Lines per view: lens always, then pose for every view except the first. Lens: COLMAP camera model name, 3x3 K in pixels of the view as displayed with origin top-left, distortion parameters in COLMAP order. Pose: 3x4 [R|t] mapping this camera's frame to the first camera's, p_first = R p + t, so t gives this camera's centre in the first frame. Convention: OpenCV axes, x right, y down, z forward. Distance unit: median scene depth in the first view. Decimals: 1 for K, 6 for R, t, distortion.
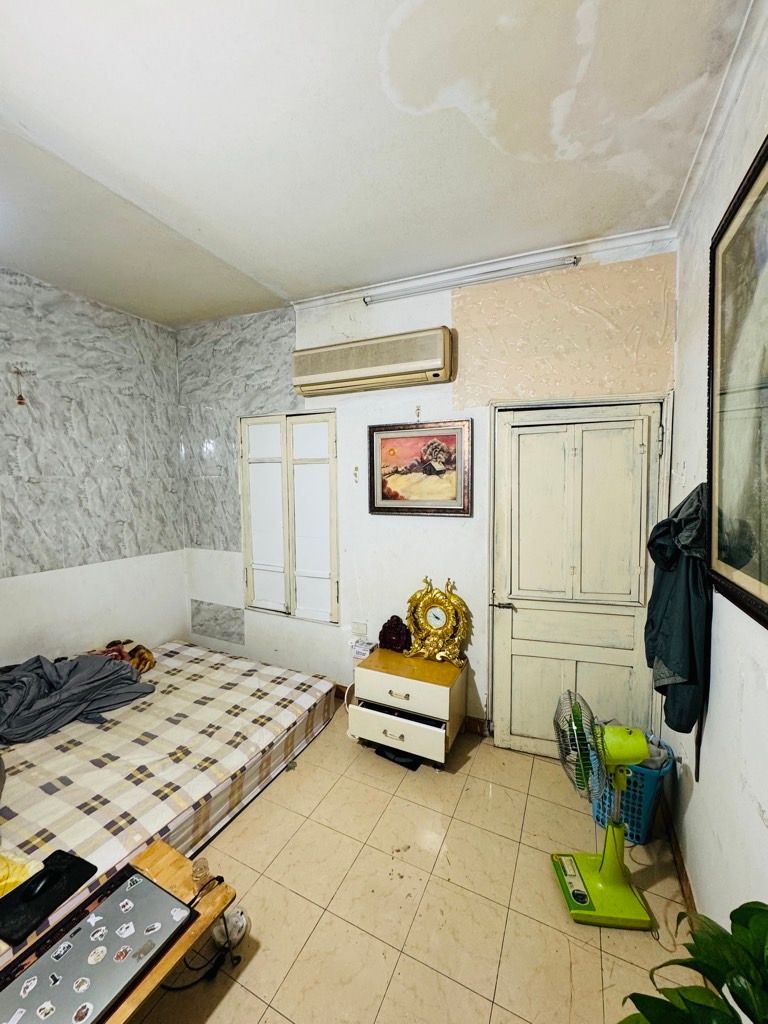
lens RADIAL K [[410.2, 0, 383.3], [0, 410.2, 510.3], [0, 0, 1]] dist [0.000399, 0.000007]
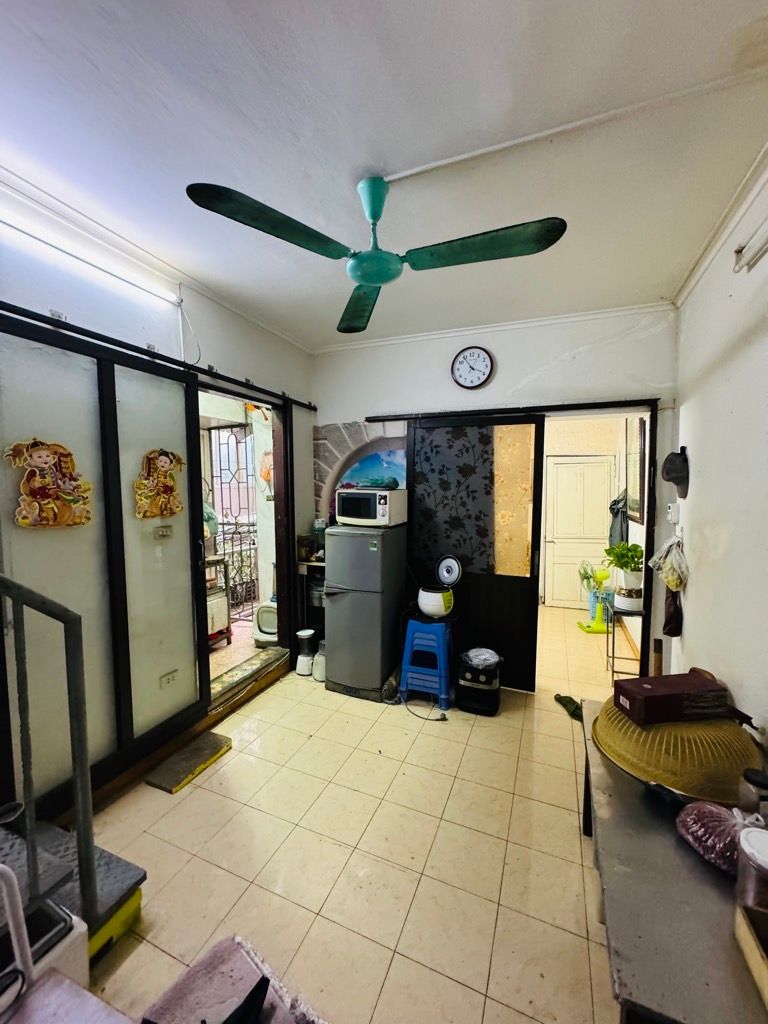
lens RADIAL K [[410.2, 0, 384.0], [0, 410.2, 510.8], [0, 0, 1]] dist [0.000399, 0.000007]
pose [[0.999172, -0.007624, 0.039961, -0.742896], [0.008126, 0.999890, -0.012425, 0.086414], [-0.039862, 0.012739, 0.999124, -1.284103]]
